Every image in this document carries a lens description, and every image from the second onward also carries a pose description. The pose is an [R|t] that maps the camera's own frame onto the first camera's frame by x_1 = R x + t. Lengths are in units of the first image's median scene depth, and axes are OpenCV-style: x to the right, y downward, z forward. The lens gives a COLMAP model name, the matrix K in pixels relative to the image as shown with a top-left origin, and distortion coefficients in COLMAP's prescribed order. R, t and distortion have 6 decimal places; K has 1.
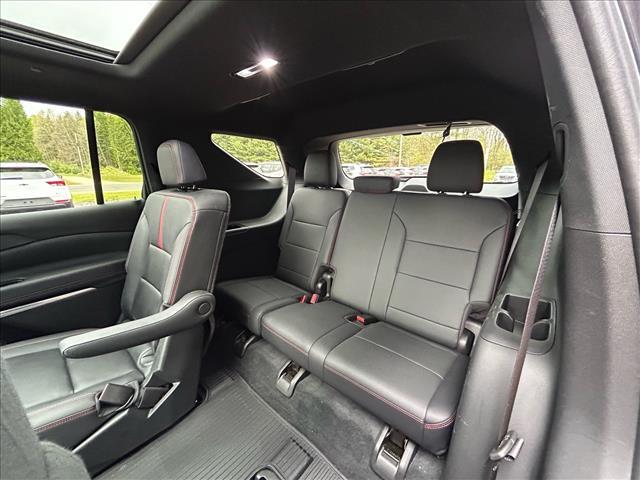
lens RADIAL K [[258.8, 0, 320.0], [0, 258.8, 240.0], [0, 0, 1]] dist [0.004199, 0.000137]
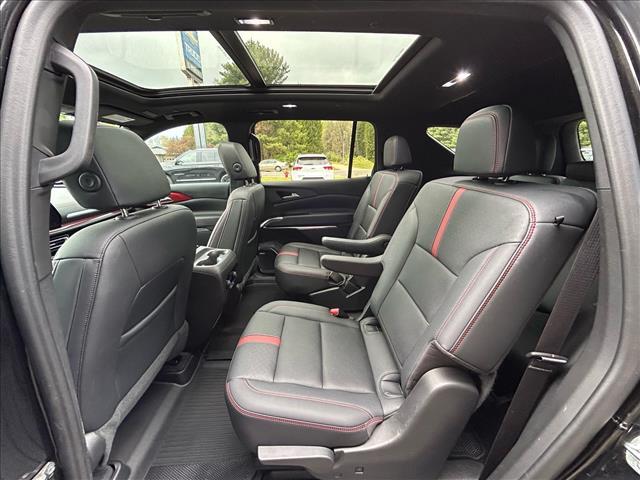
lens RADIAL K [[258.8, 0, 320.0], [0, 258.8, 240.0], [0, 0, 1]] dist [0.004199, 0.000137]
pose [[0.691433, 0.214637, -0.689819, 0.266974], [-0.187015, 0.975476, 0.116067, 0.099992], [0.697815, 0.048754, 0.714617, -0.310957]]
